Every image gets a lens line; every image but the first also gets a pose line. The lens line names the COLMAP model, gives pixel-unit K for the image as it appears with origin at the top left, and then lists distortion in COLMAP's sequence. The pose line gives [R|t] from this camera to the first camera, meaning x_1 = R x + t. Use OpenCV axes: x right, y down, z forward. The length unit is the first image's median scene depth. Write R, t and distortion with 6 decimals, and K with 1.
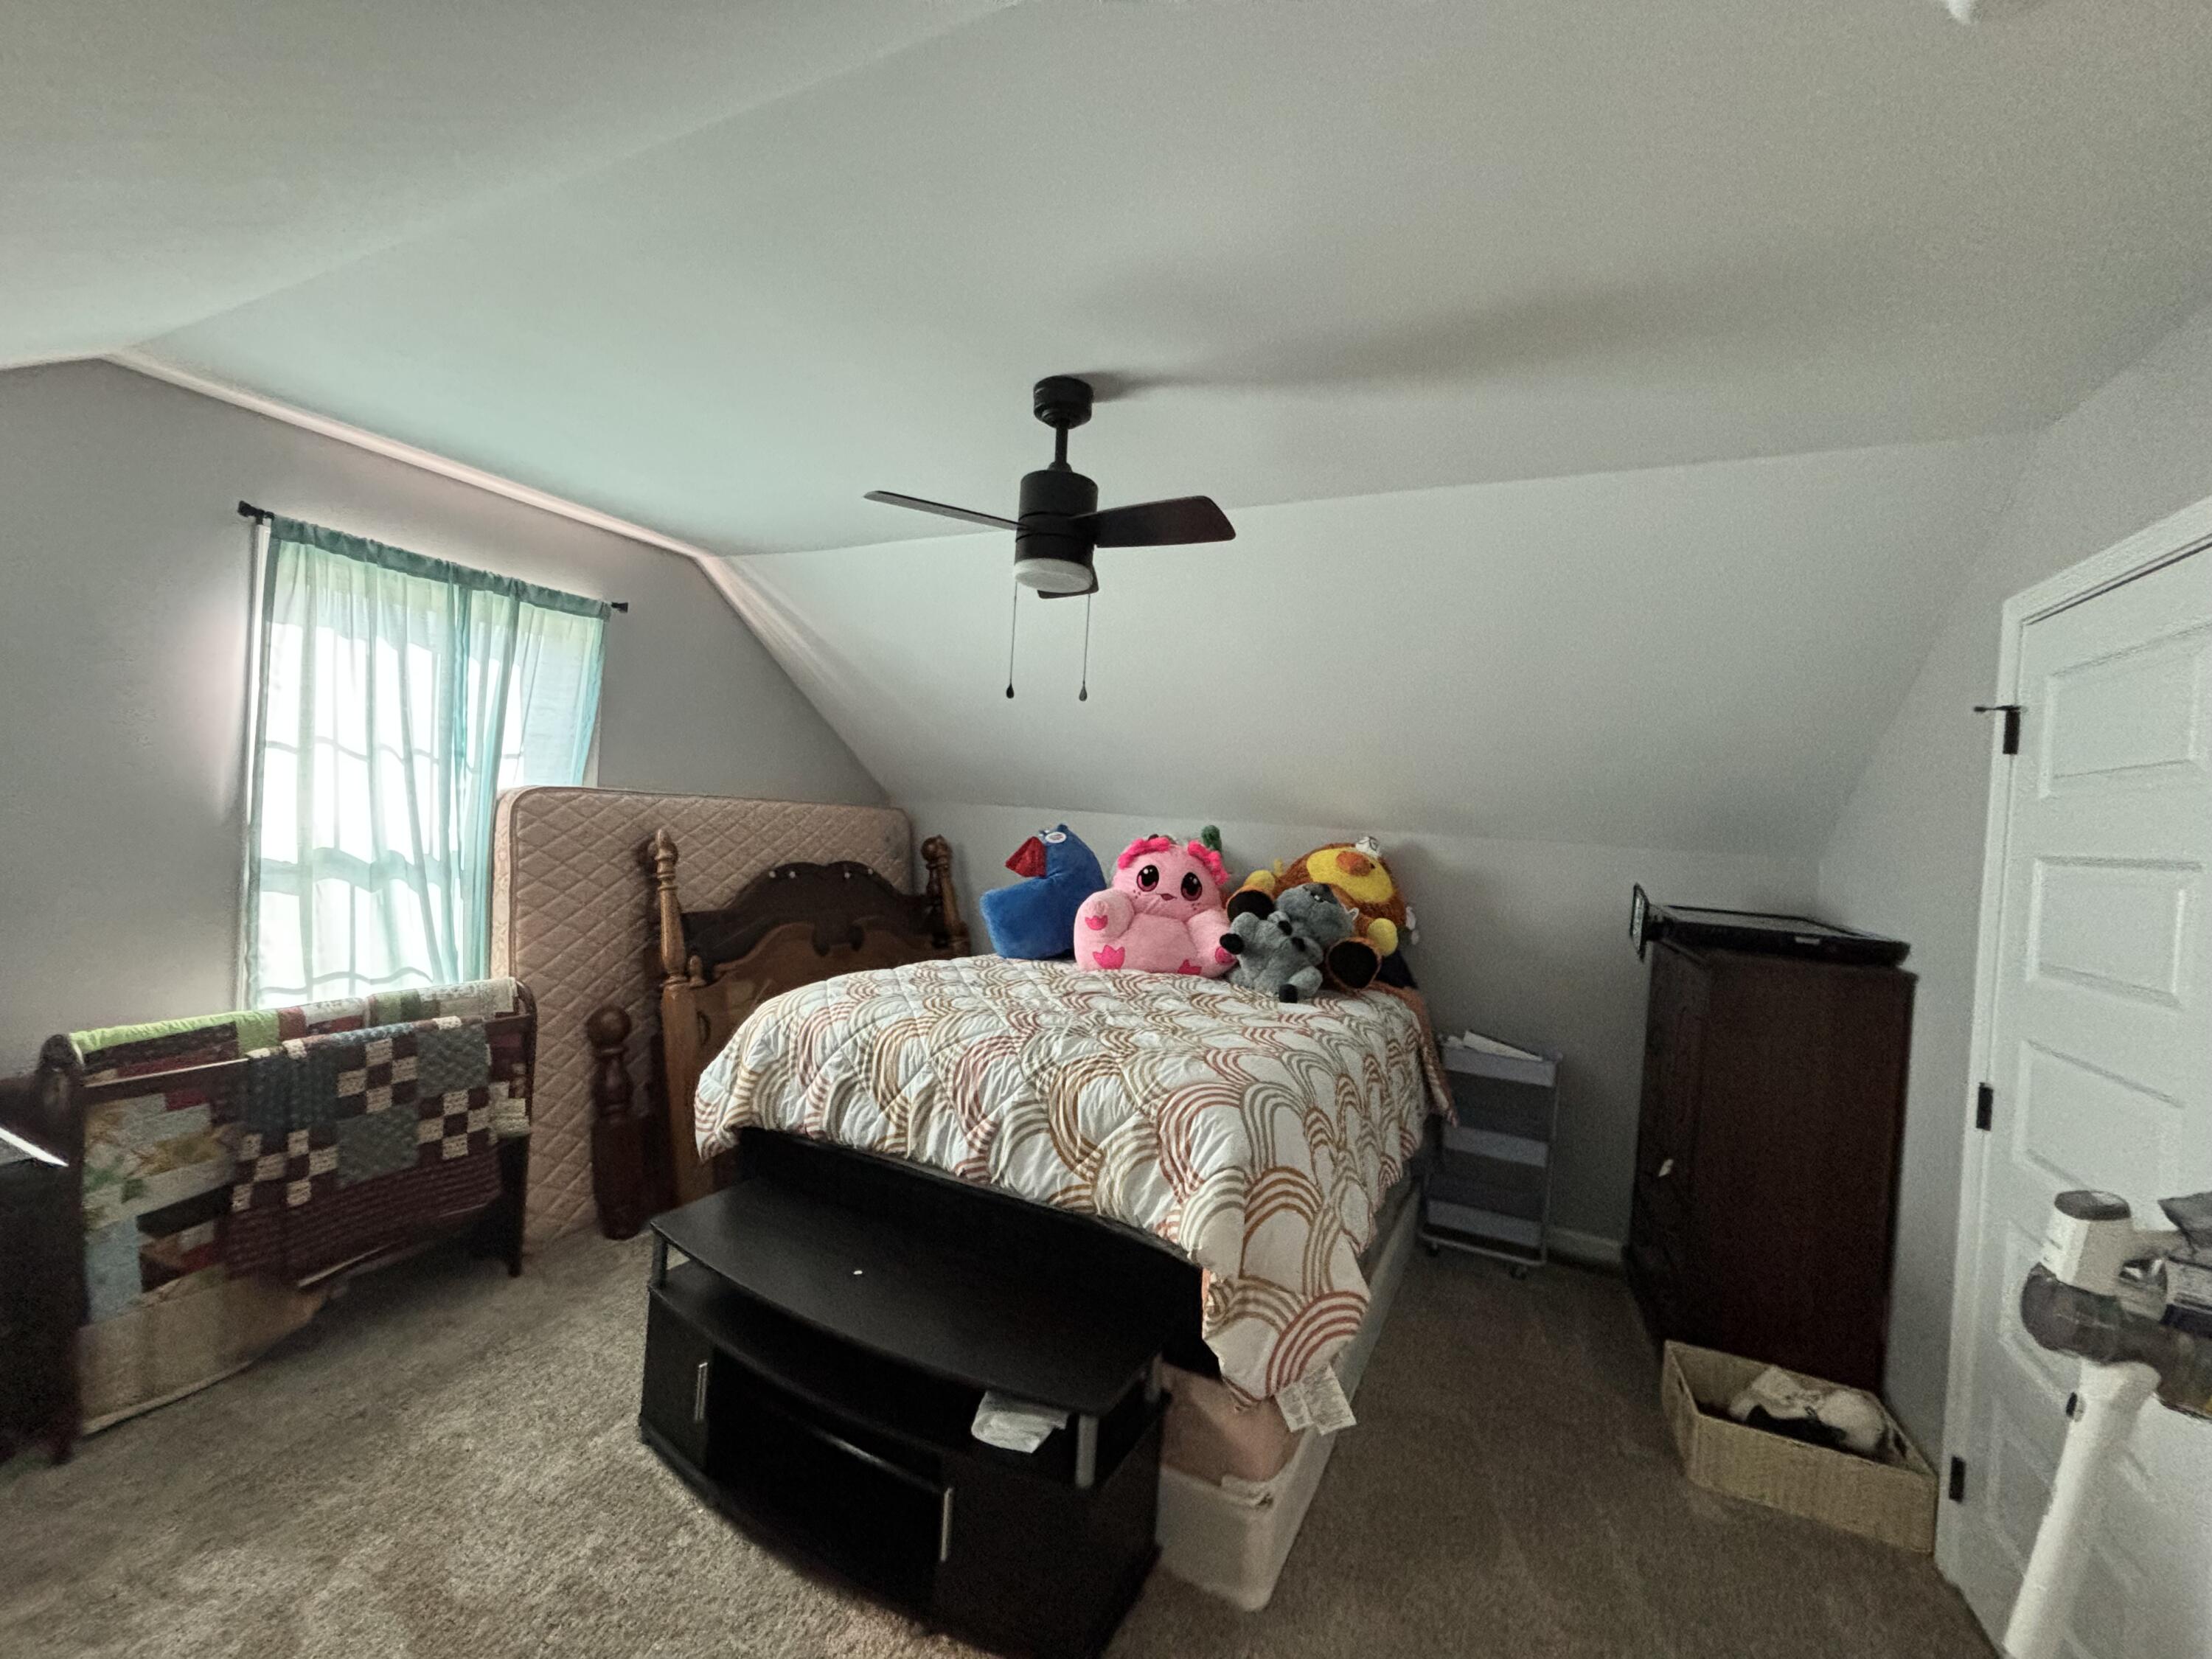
lens RADIAL K [[899.3, 0, 1097.9], [0, 899.3, 823.7], [0, 0, 1]] dist [-0.014368, 0.005713]
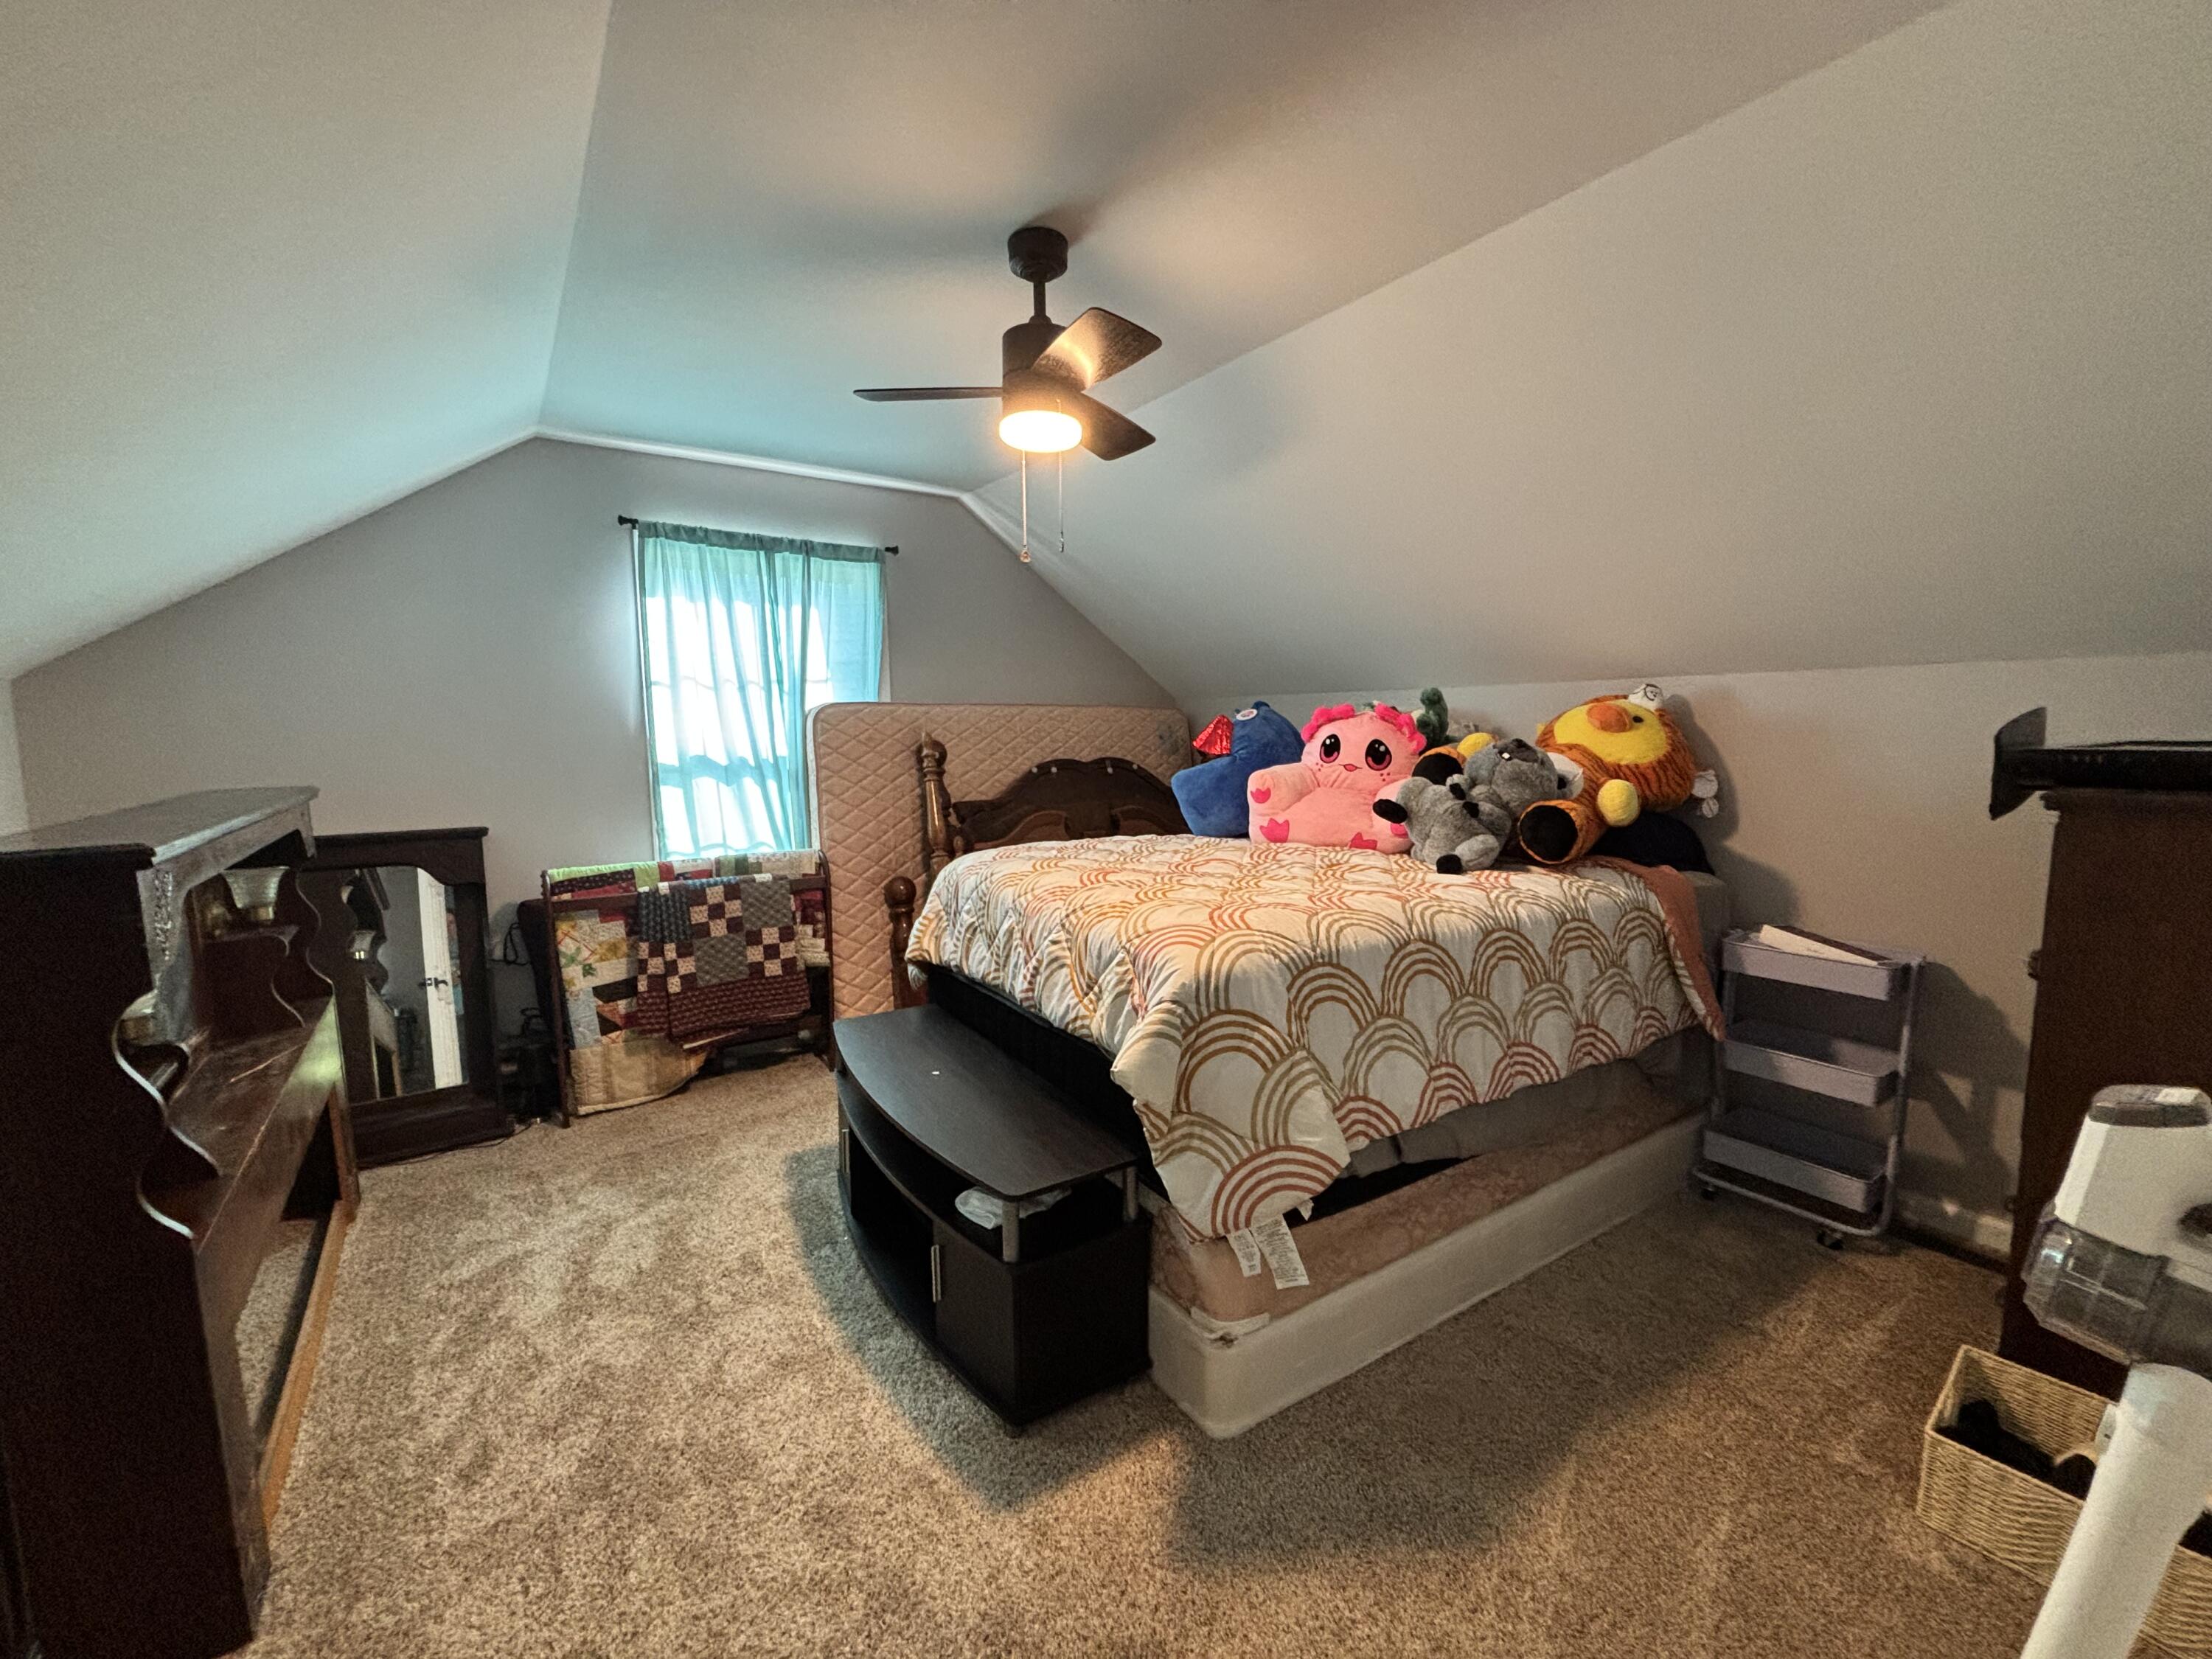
lens RADIAL K [[894.0, 0, 1106.4], [0, 894.0, 828.4], [0, 0, 1]] dist [0.001033, -0.009414]
pose [[0.865125, -0.015822, -0.501306, 0.427635], [0.057380, 0.996062, 0.067586, 0.090350], [0.498263, -0.087235, 0.862626, 0.097990]]
